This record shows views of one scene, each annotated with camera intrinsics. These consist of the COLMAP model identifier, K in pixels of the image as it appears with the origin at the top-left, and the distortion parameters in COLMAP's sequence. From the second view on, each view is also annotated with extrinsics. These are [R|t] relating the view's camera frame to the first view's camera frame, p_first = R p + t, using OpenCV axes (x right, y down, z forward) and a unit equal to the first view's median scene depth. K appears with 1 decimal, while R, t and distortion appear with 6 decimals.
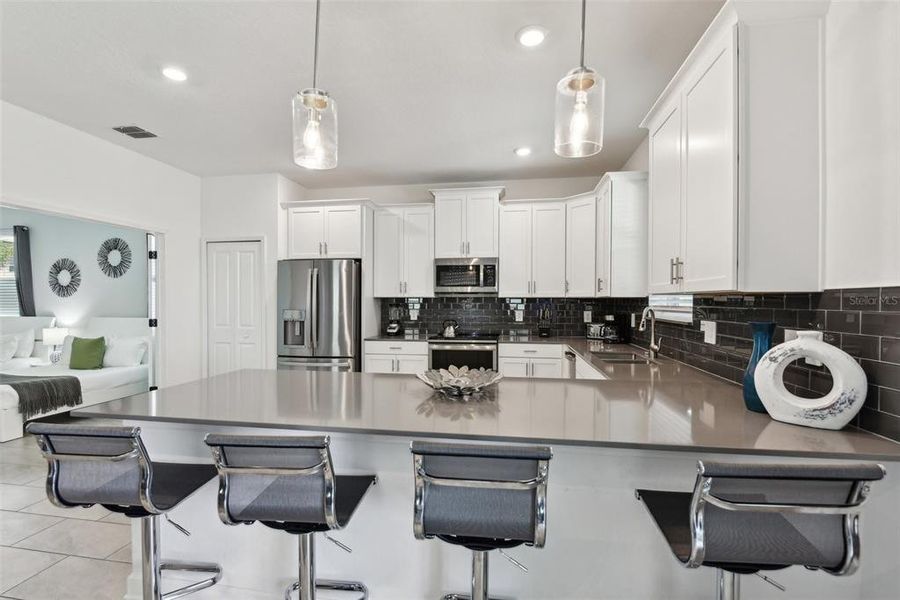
lens RADIAL K [[416.8, 0, 448.0], [0, 416.8, 304.6], [0, 0, 1]] dist [-0.004649, -0.000438]
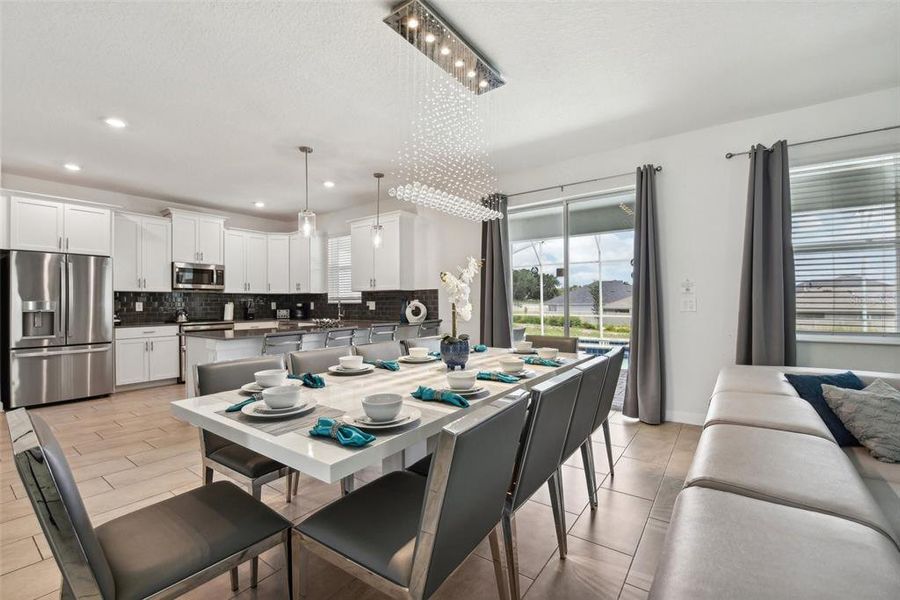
lens RADIAL K [[387.9, 0, 451.4], [0, 387.9, 302.2], [0, 0, 1]] dist [0.000472, 0.000020]
pose [[0.452556, -0.002230, 0.891733, -0.734029], [0.015364, 0.999868, -0.005297, 0.034933], [-0.891604, 0.016097, 0.452531, -0.318211]]
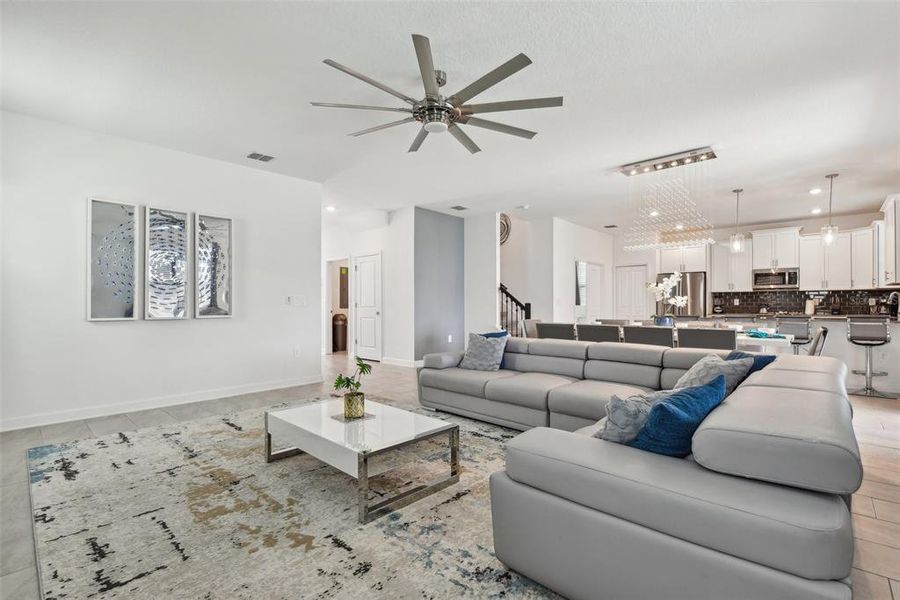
lens RADIAL K [[416.8, 0, 452.9], [0, 416.8, 300.0], [0, 0, 1]] dist [-0.004649, -0.000438]
pose [[0.842202, -0.008903, -0.539089, -0.159607], [0.001182, 0.999892, -0.014665, 0.044950], [0.539161, 0.011713, 0.842121, -1.214129]]
